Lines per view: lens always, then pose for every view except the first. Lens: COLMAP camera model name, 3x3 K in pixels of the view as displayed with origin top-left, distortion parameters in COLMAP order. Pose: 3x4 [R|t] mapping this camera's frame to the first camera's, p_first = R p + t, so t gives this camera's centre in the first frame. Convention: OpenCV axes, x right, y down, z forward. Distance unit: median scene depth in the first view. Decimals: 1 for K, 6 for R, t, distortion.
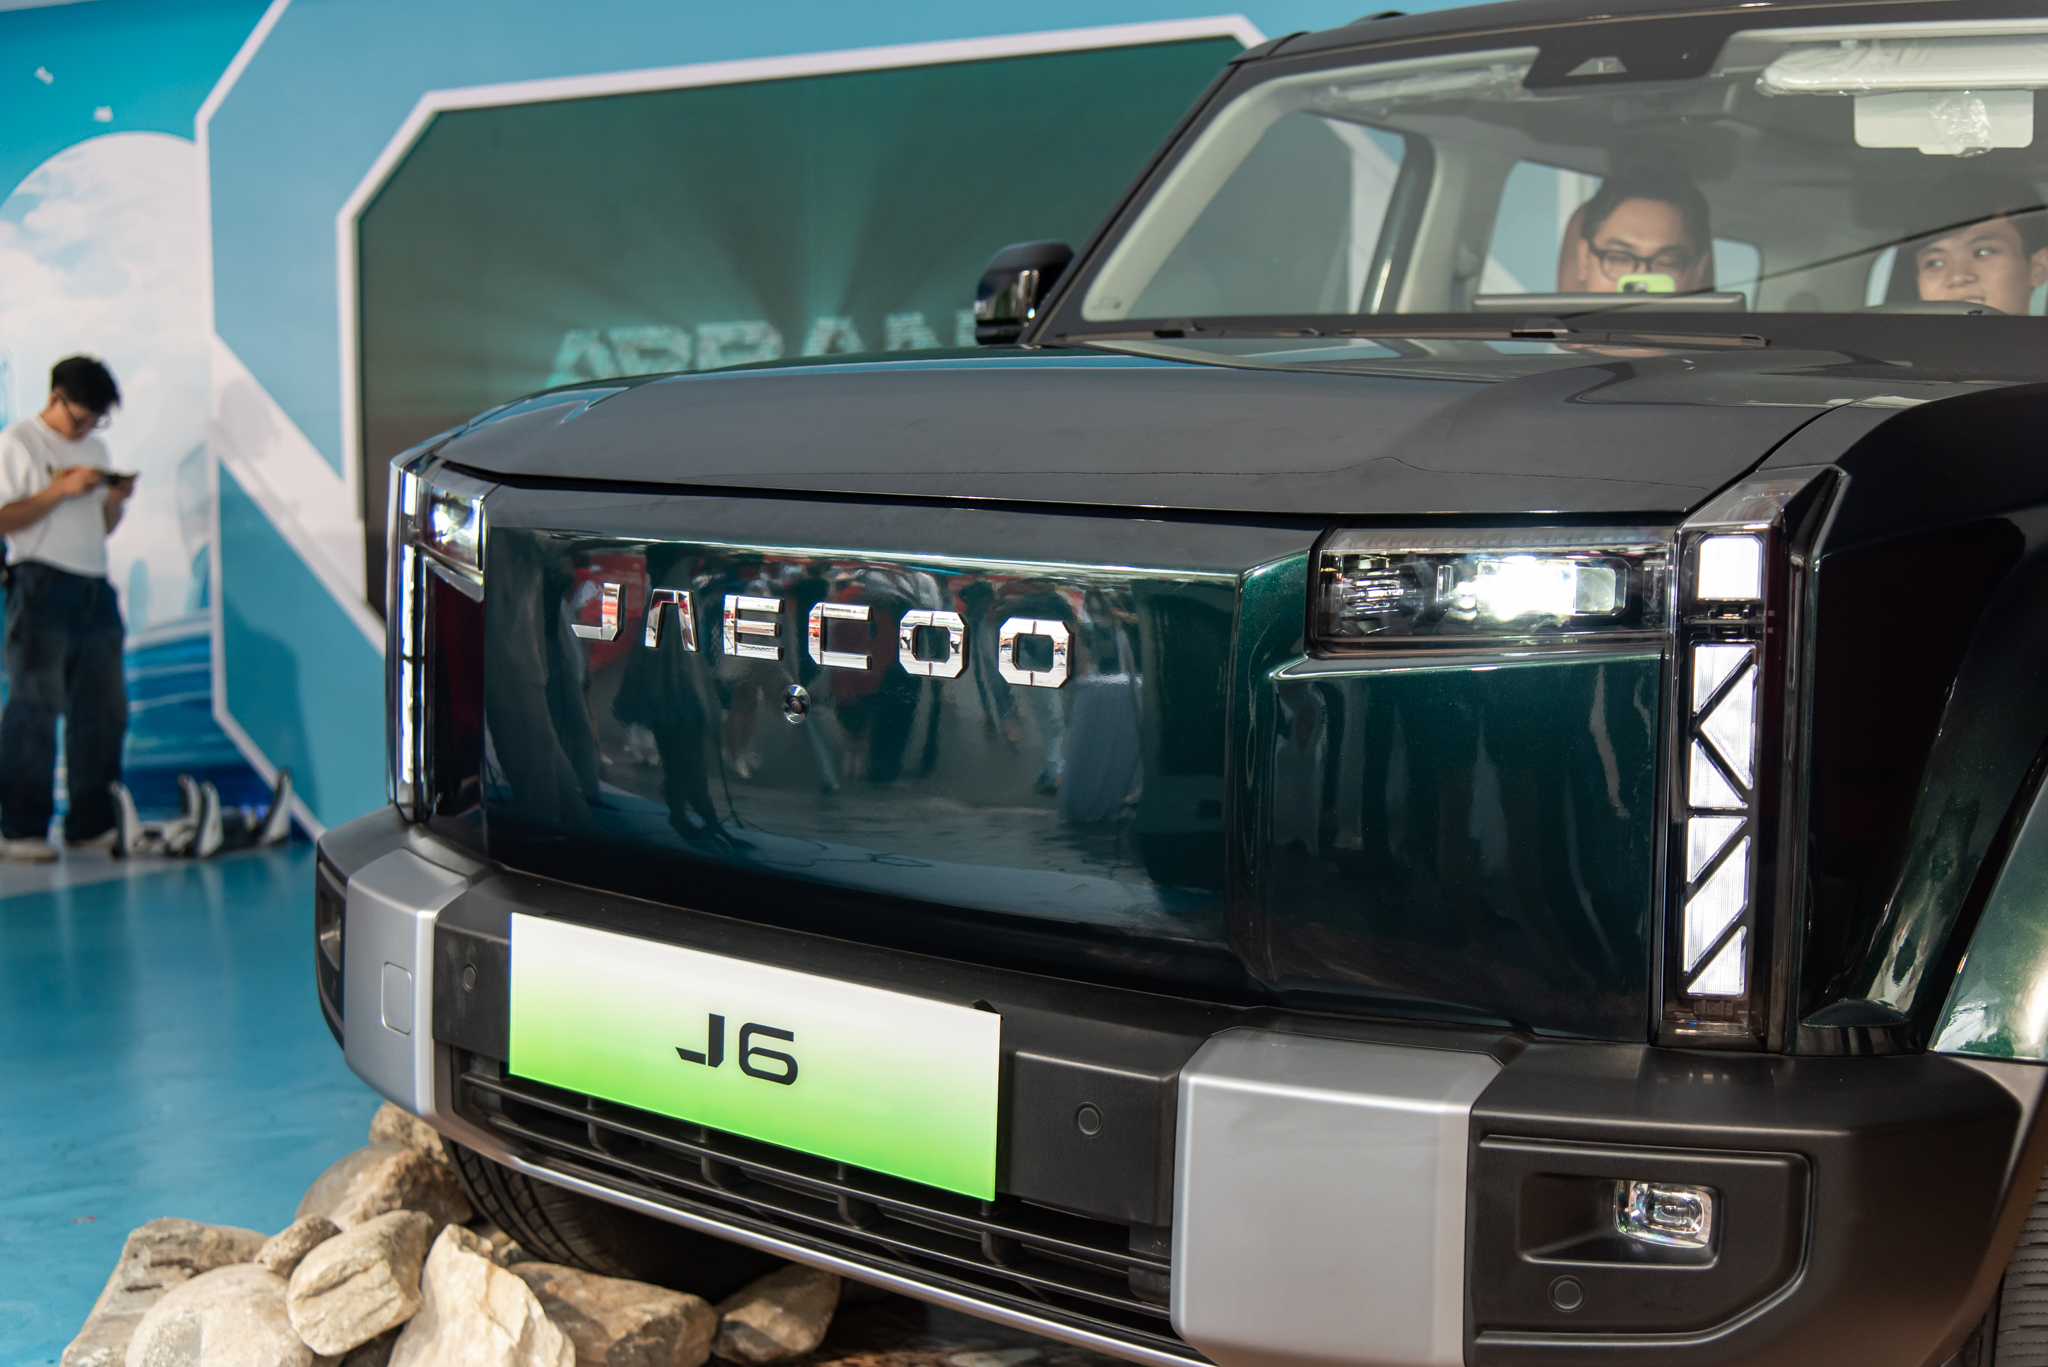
lens RADIAL K [[2585.5, 0, 1024.2], [0, 2585.5, 684.4], [0, 0, 1]] dist [0.026717, 0.000000]
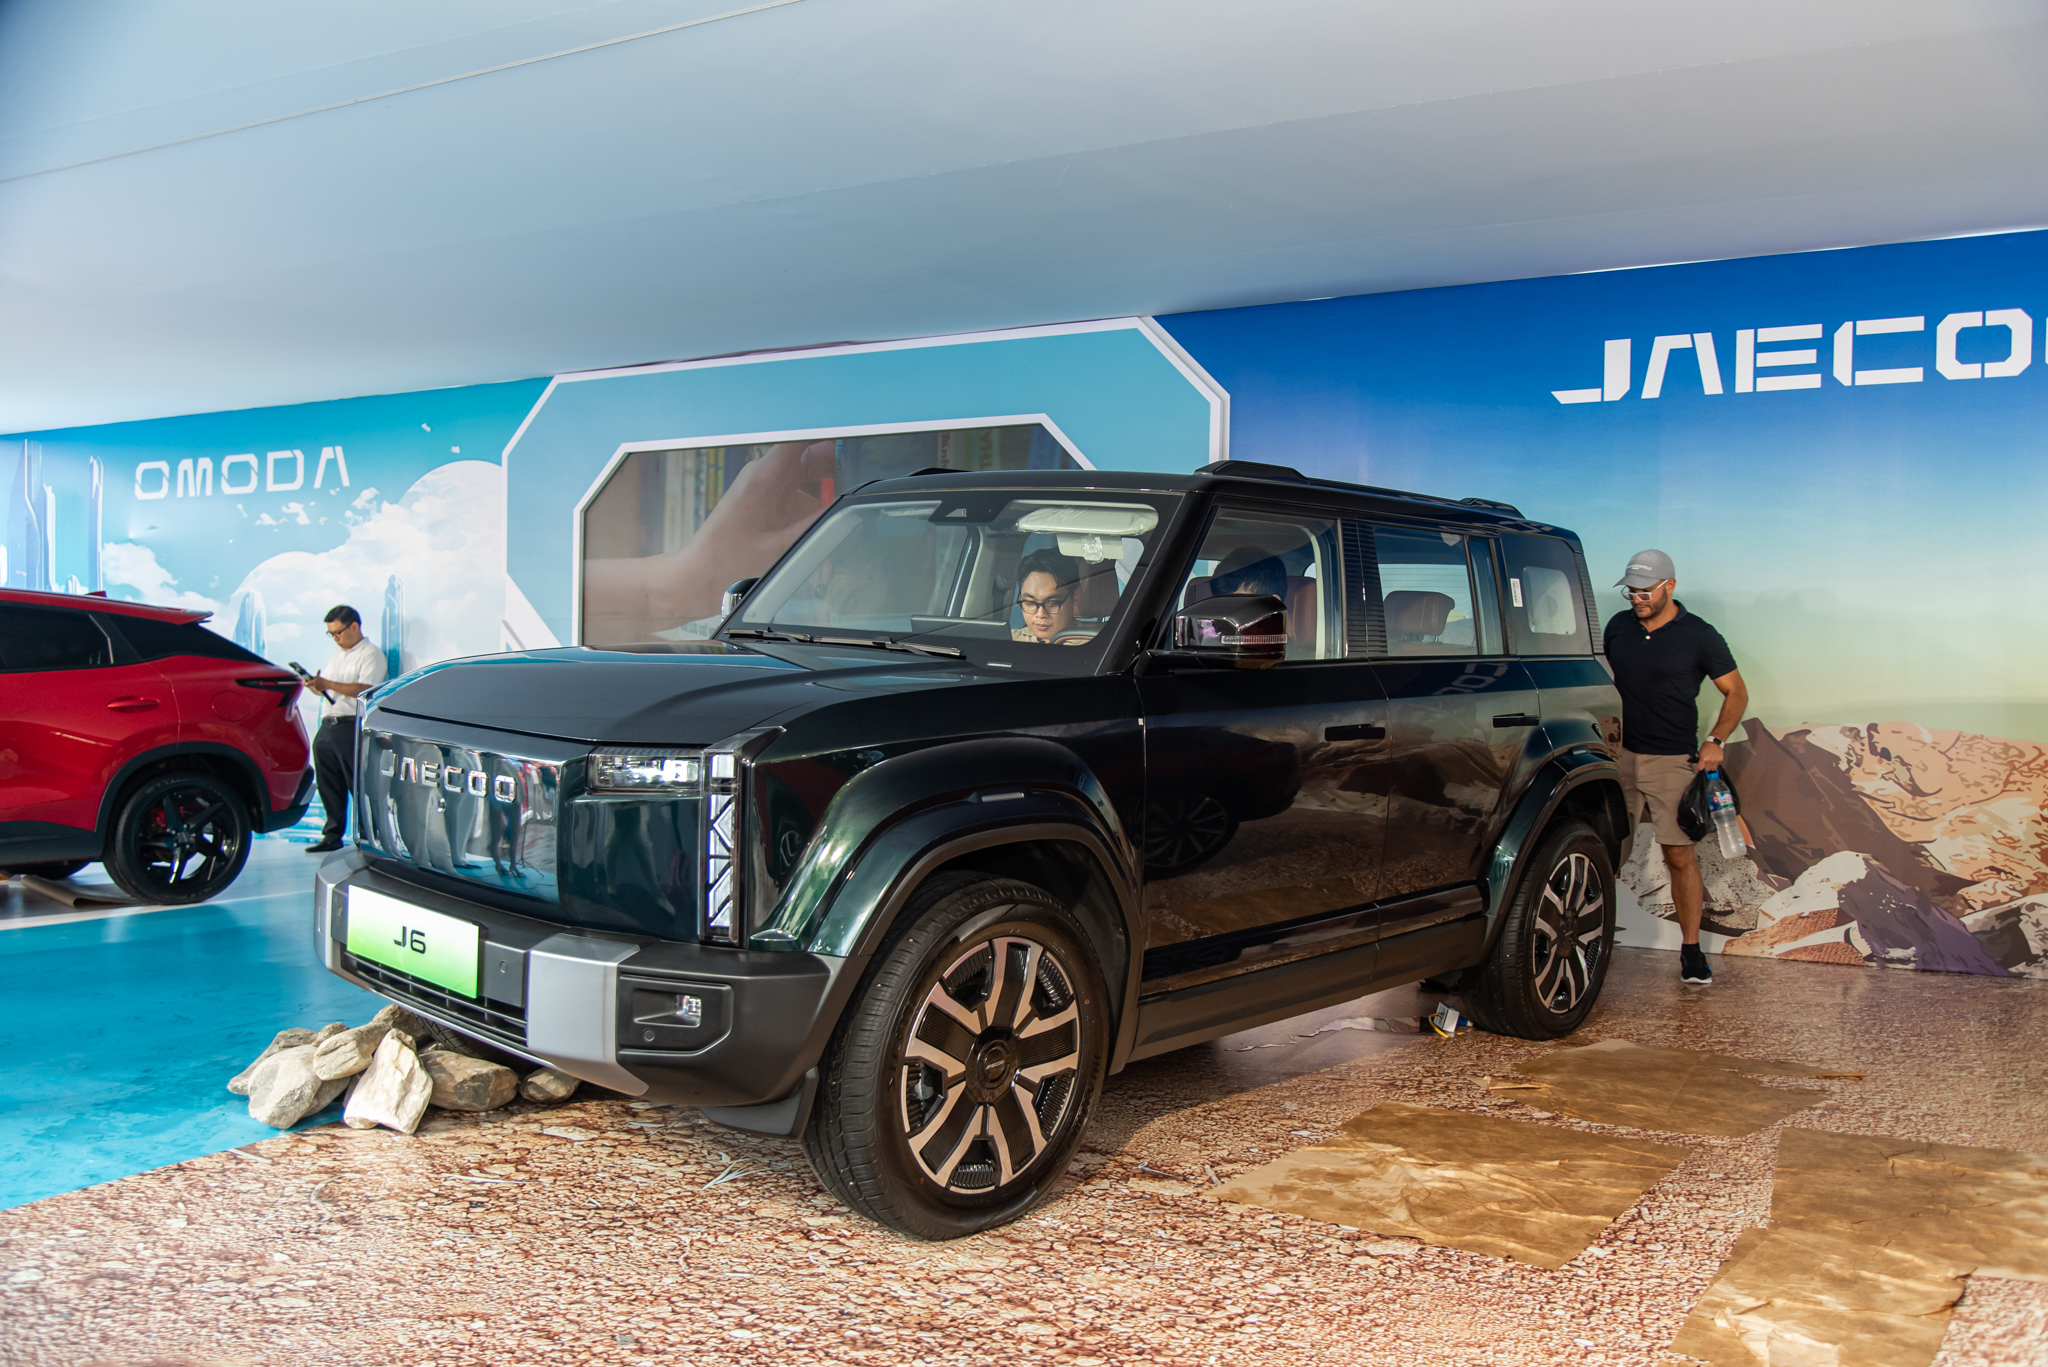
lens RADIAL K [[1746.7, 0, 1023.9], [0, 1746.7, 680.5], [0, 0, 1]] dist [0.006763, 0.013277]
pose [[0.995760, 0.021729, -0.089386, 0.651942], [-0.026341, 0.998364, -0.050747, -0.043791], [0.088137, 0.052886, 0.994703, -0.688119]]
